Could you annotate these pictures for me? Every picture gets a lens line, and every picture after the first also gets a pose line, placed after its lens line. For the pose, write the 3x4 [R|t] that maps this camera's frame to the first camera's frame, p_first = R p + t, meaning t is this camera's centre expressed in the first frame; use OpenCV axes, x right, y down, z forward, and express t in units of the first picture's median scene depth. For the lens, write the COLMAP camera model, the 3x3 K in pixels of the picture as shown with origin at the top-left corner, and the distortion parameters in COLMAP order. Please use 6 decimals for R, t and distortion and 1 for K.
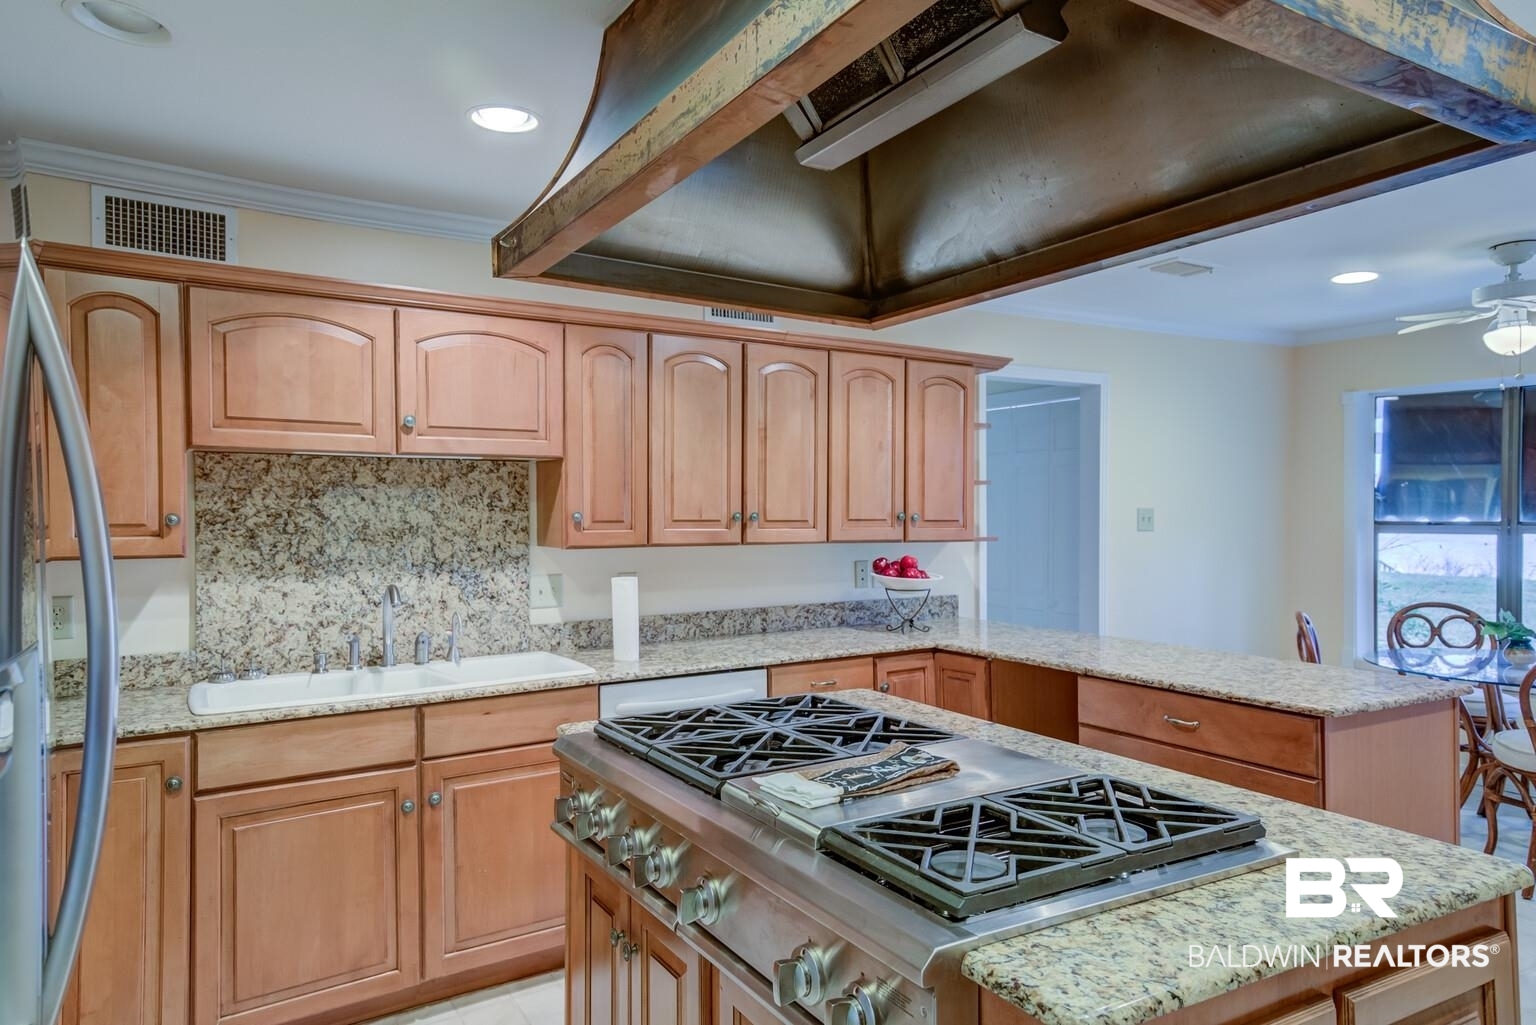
lens RADIAL K [[986.9, 0, 769.7], [0, 986.9, 512.8], [0, 0, 1]] dist [0.052925, 0.001900]
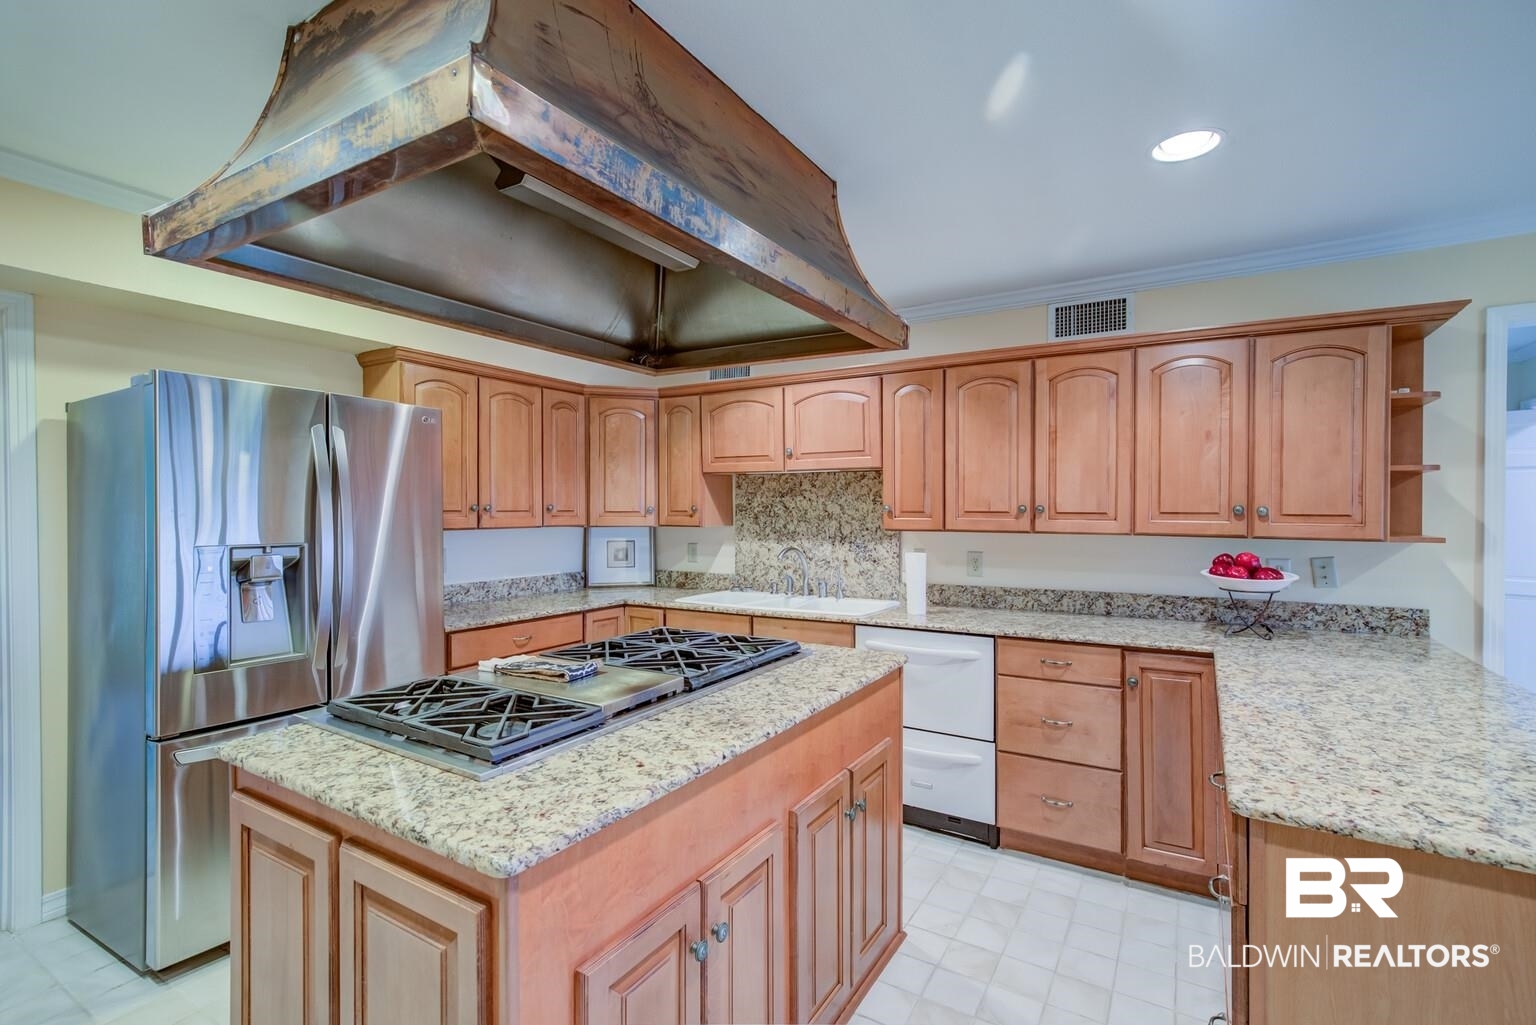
lens RADIAL K [[696.6, 0, 772.1], [0, 696.6, 513.6], [0, 0, 1]] dist [0.001875, 0.003938]
pose [[0.462610, 0.013437, -0.886460, 0.600837], [0.001538, 0.999871, 0.015958, -0.004750], [0.886560, -0.008746, 0.462530, 0.374390]]
